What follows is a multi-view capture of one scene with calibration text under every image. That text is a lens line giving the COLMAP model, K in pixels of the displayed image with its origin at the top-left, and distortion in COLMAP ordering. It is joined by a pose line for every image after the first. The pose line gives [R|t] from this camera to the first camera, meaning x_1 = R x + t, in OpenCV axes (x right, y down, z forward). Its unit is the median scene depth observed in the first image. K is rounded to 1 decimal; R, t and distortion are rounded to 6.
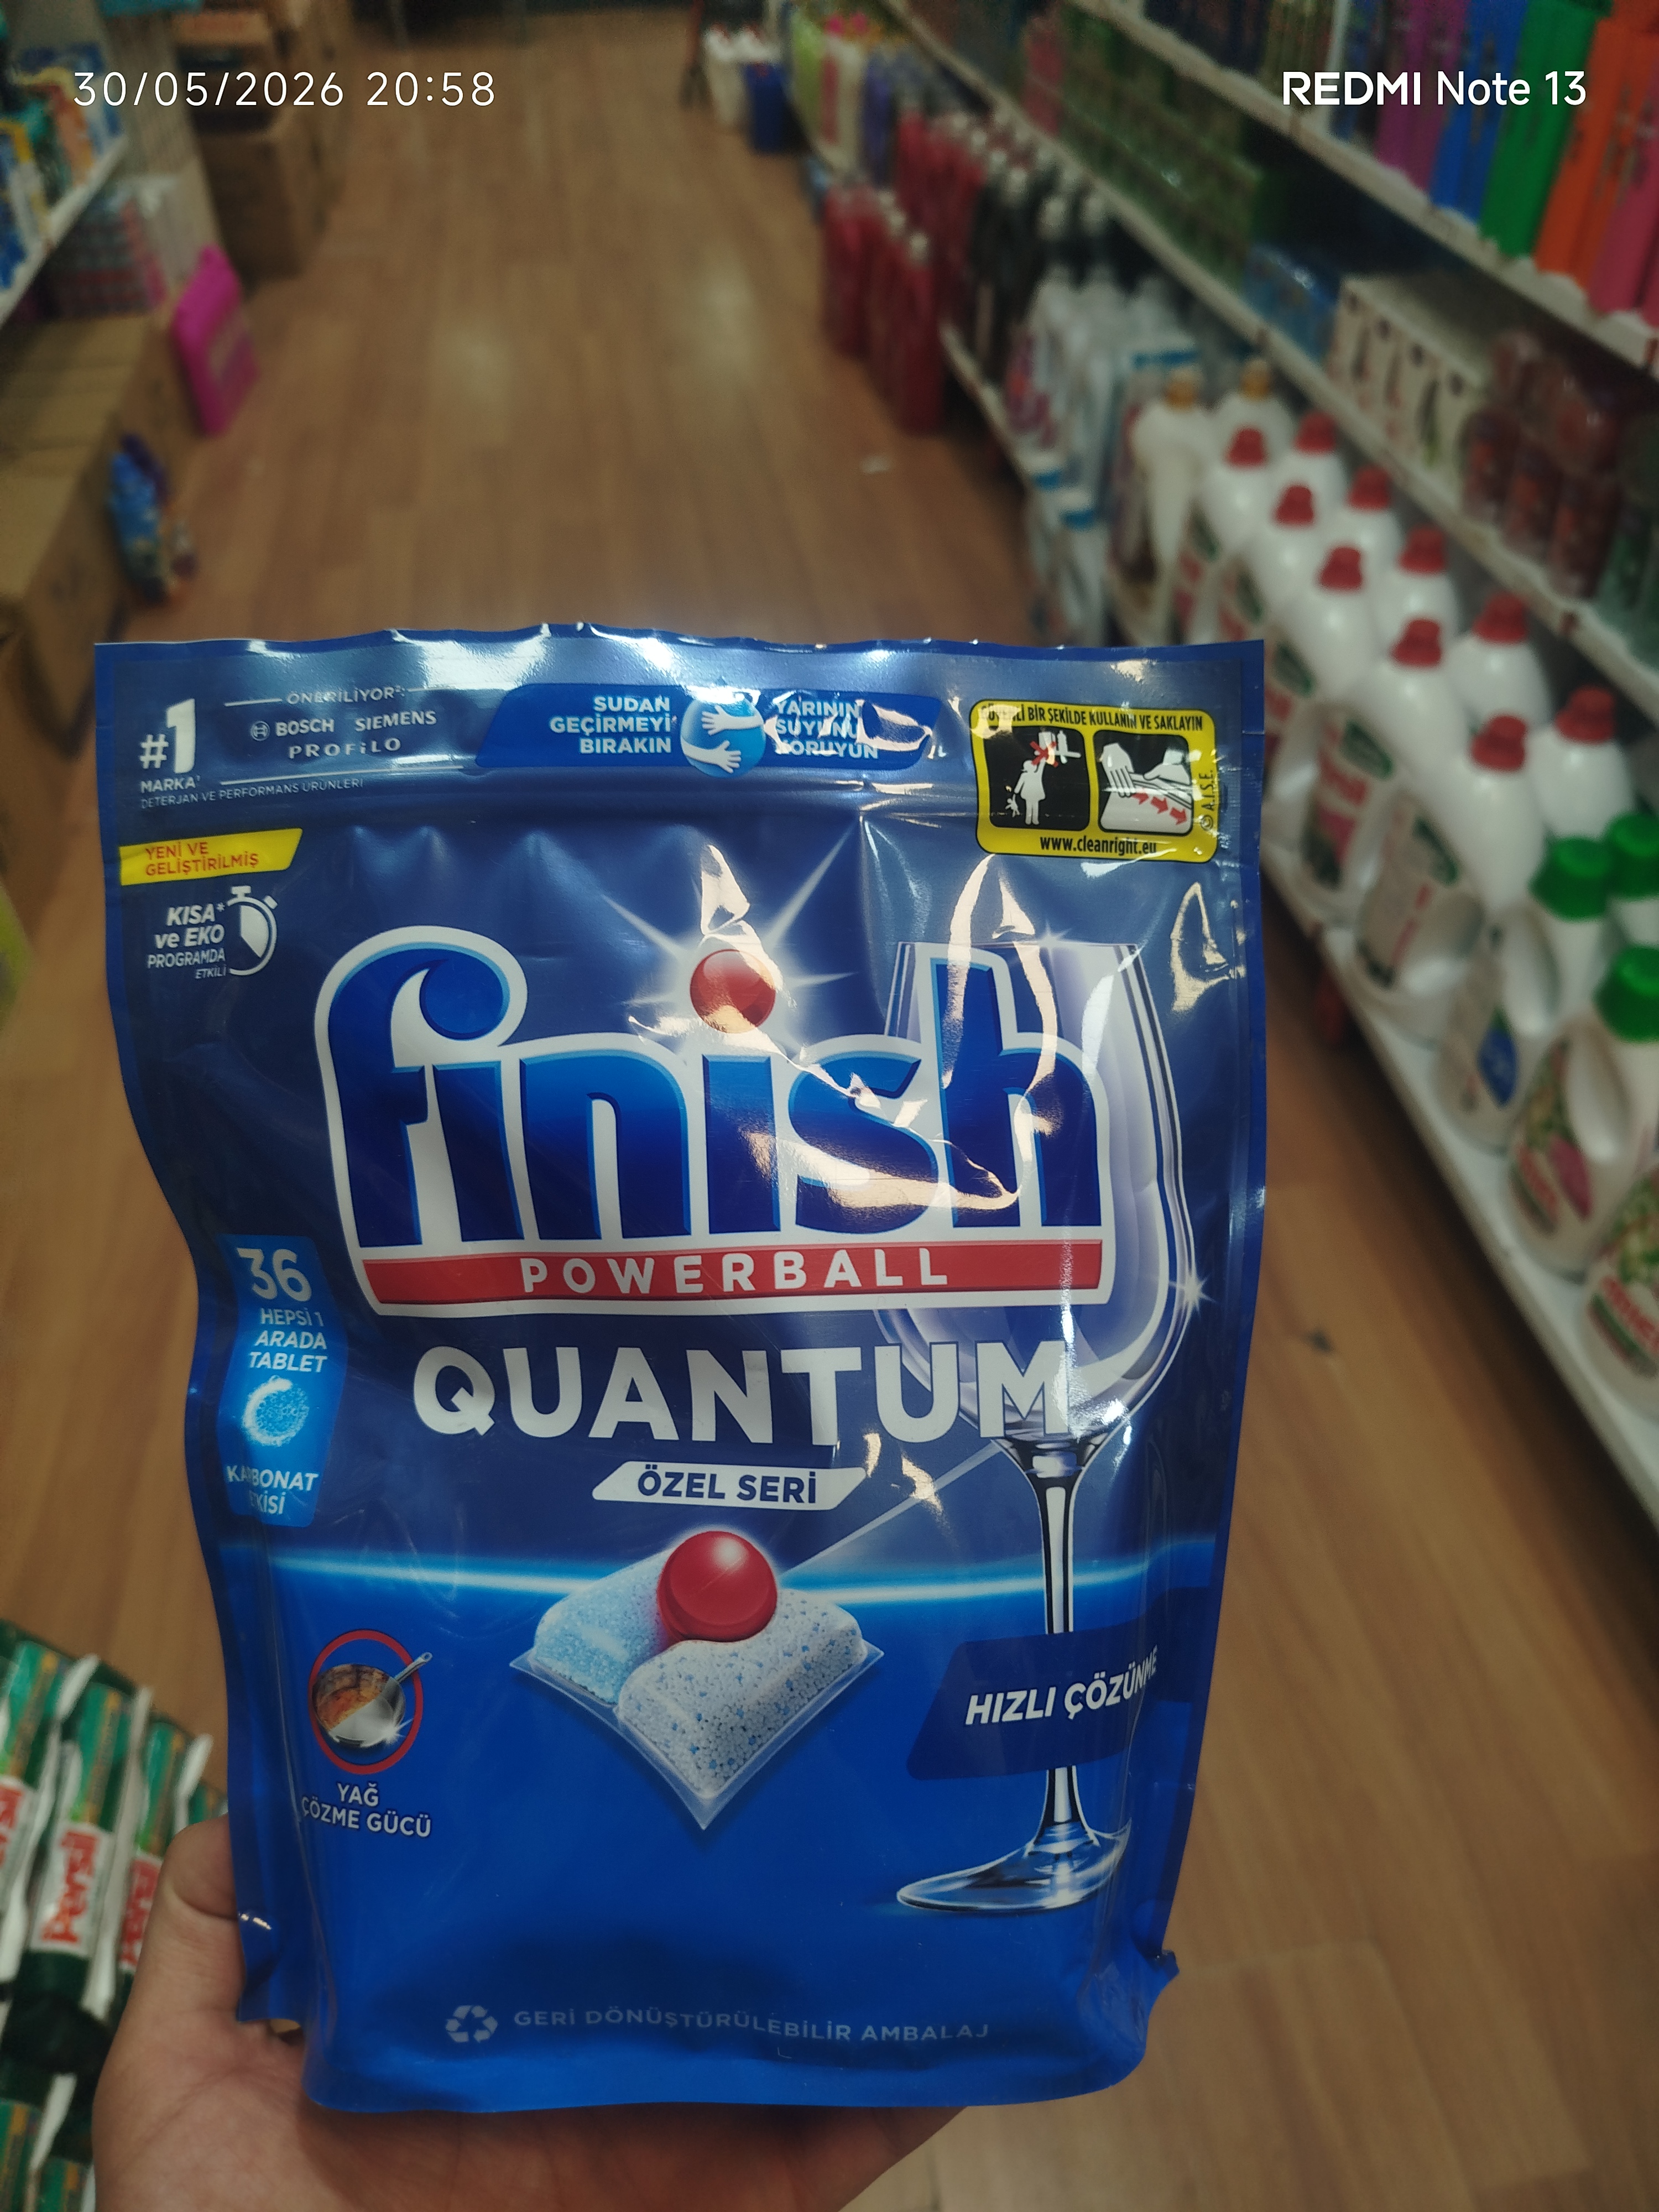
lens RADIAL K [[1572.9, 0, 829.5], [0, 1572.9, 1106.0], [0, 0, 1]] dist [-0.008515, -0.000214]
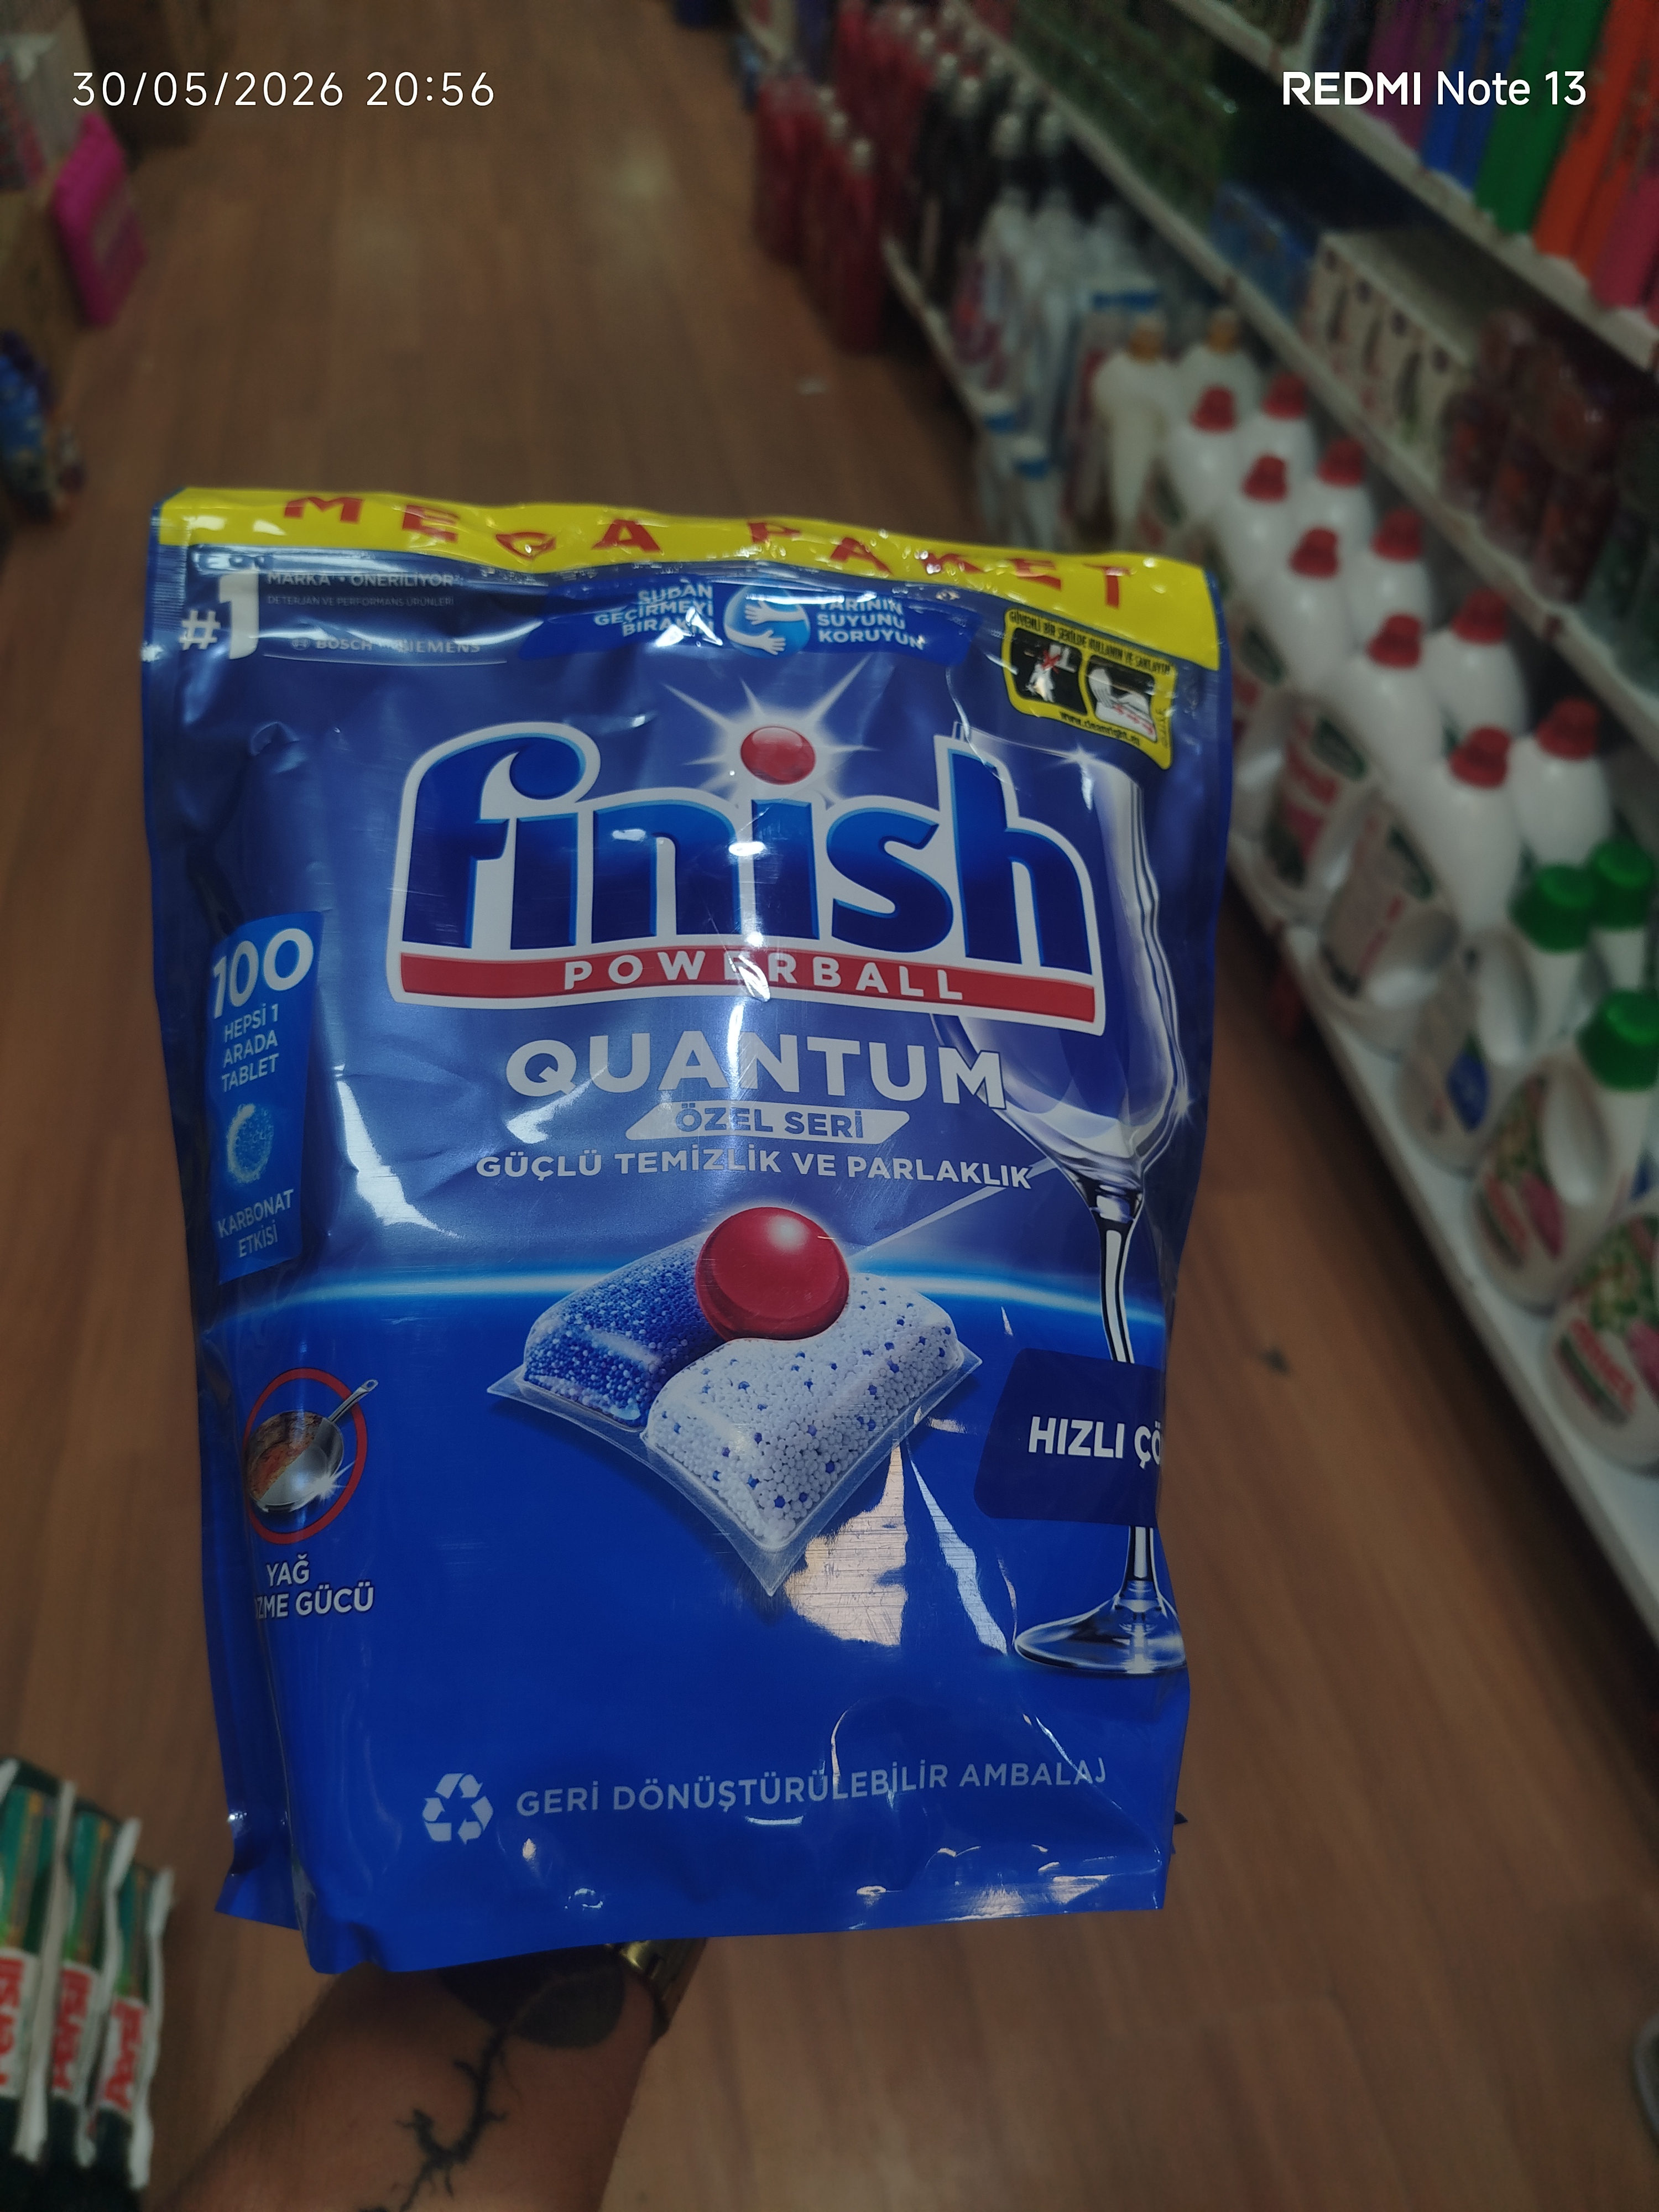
lens RADIAL K [[1577.0, 0, 822.0], [0, 1577.0, 1098.6], [0, 0, 1]] dist [-0.003354, -0.004118]
pose [[0.998332, 0.009788, 0.056891, -0.026452], [-0.013212, 0.998103, 0.060132, -0.061701], [-0.056195, -0.060783, 0.996568, 0.036128]]
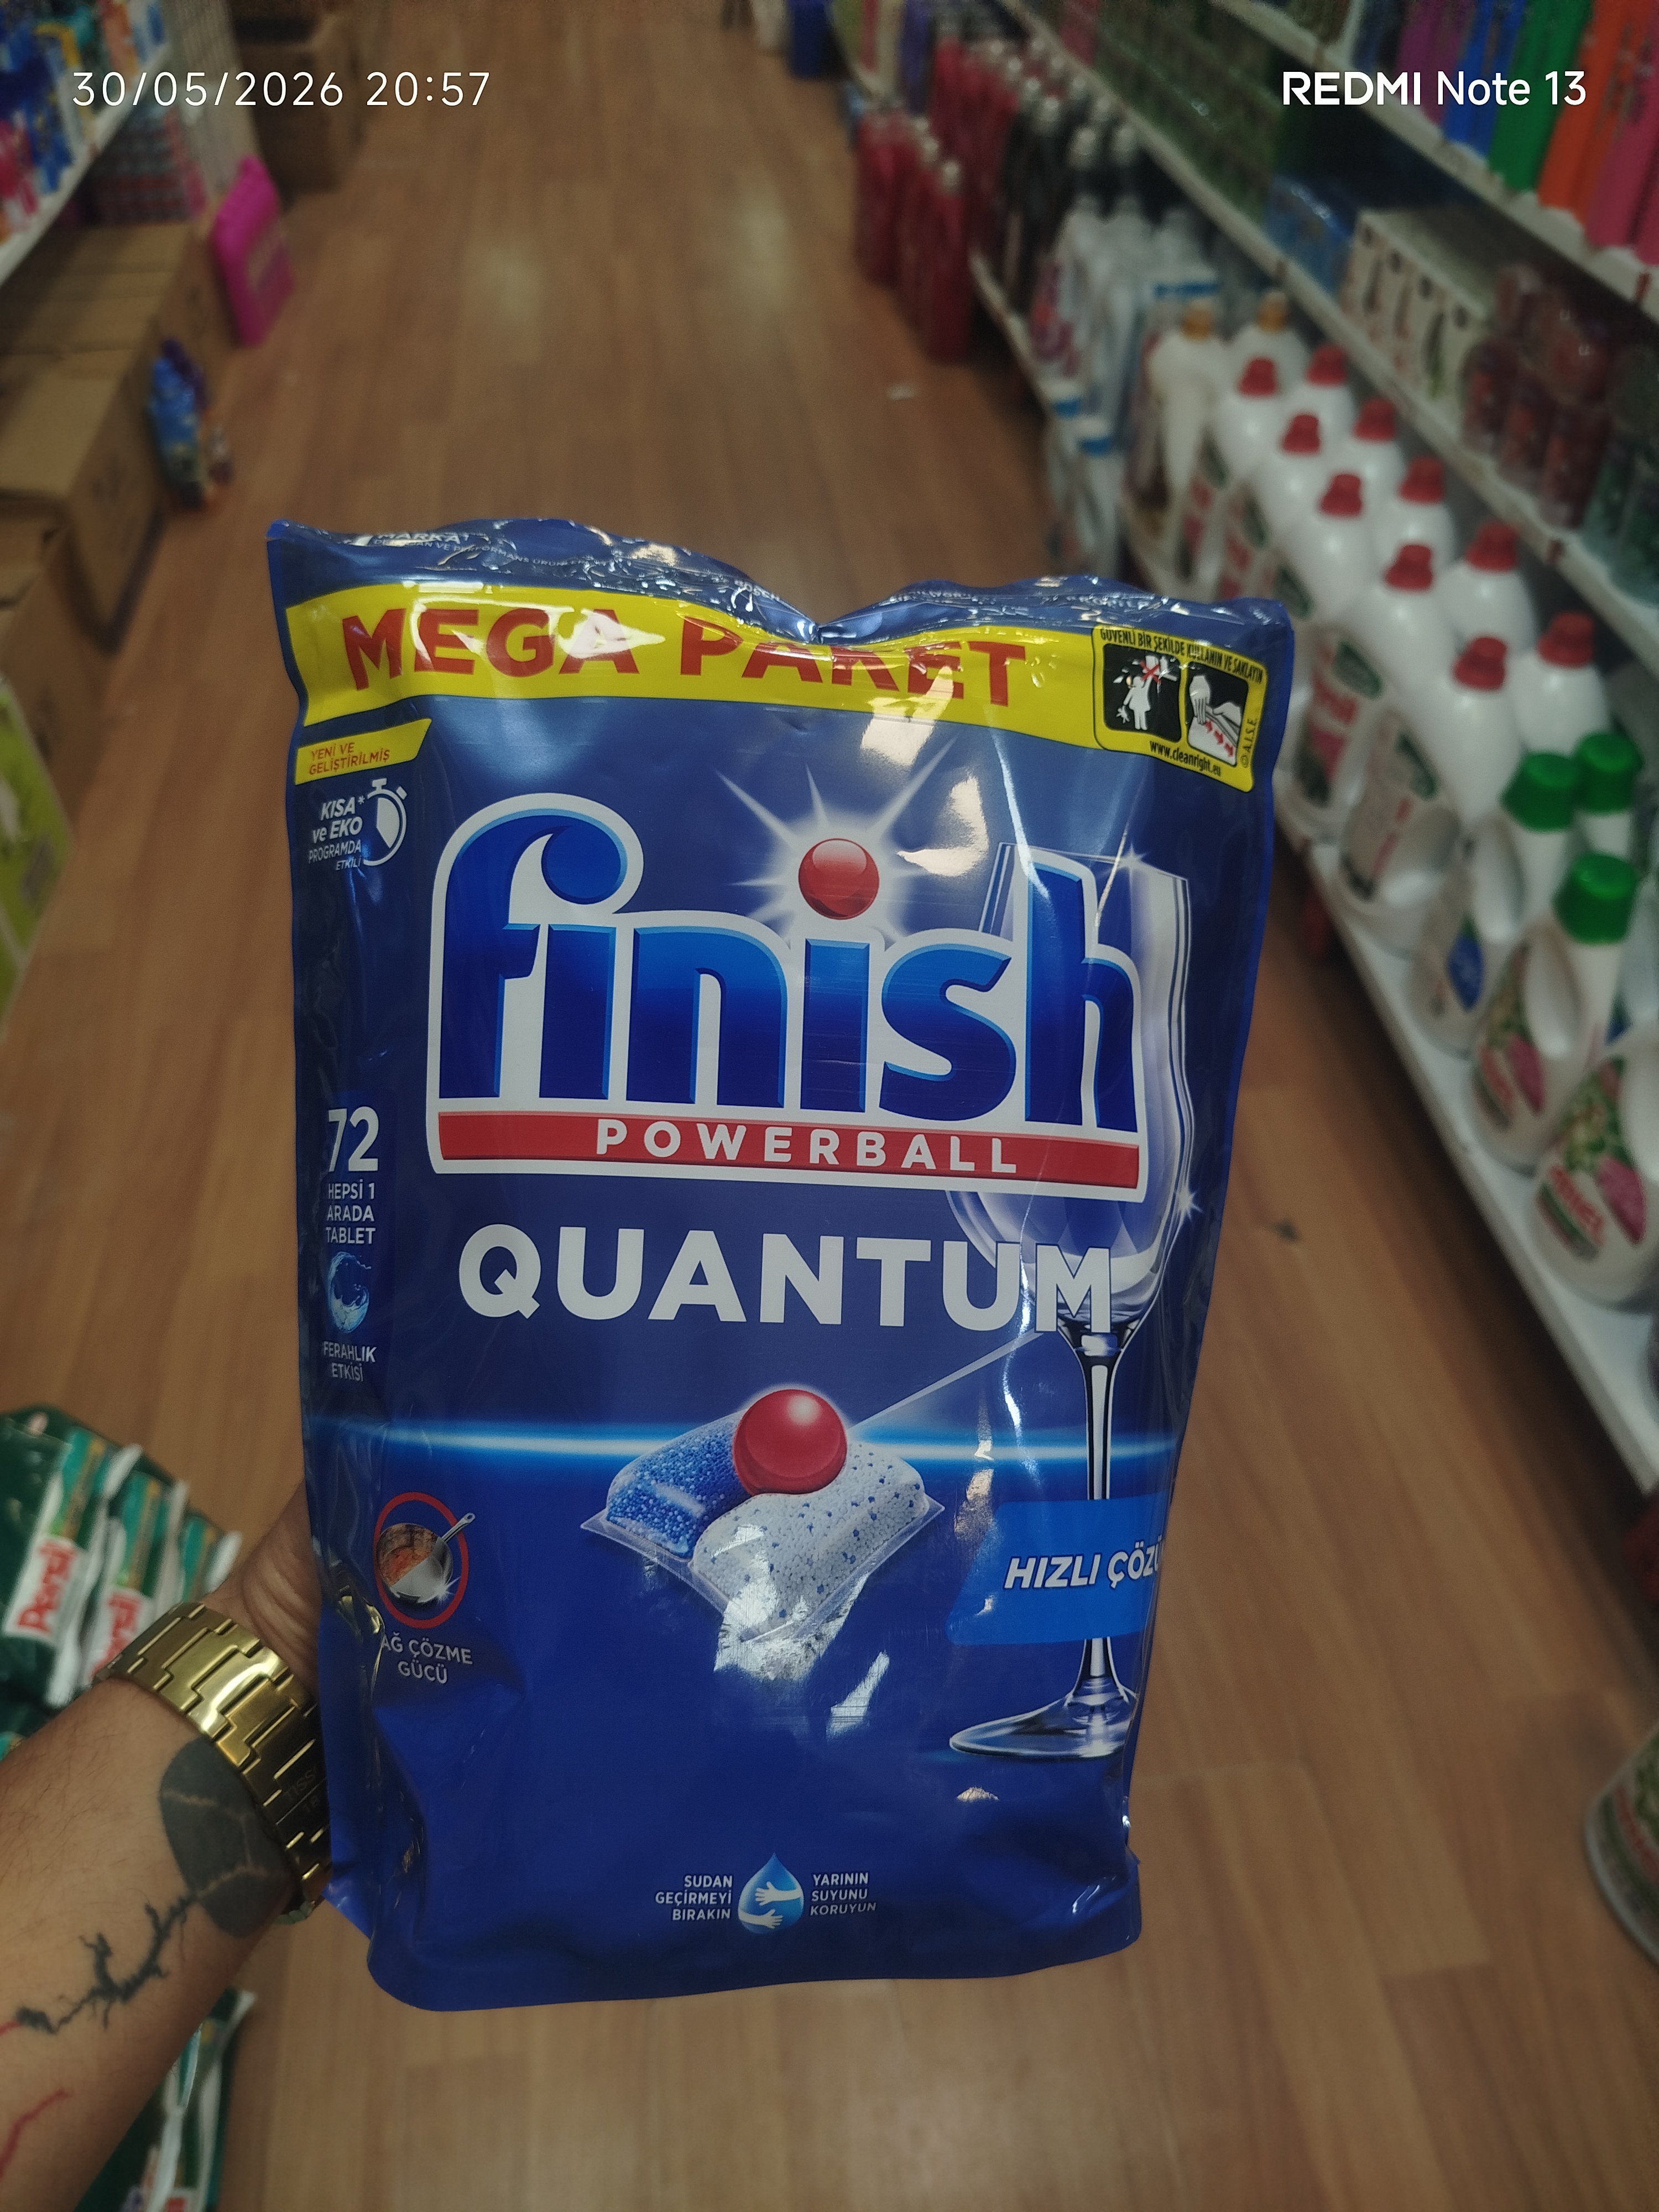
lens RADIAL K [[1577.0, 0, 822.0], [0, 1577.0, 1098.6], [0, 0, 1]] dist [-0.003354, -0.004118]
pose [[0.999416, 0.032232, -0.011372, 0.008188], [-0.031903, 0.999100, 0.027965, 0.036432], [0.012263, -0.027586, 0.999544, -0.051583]]
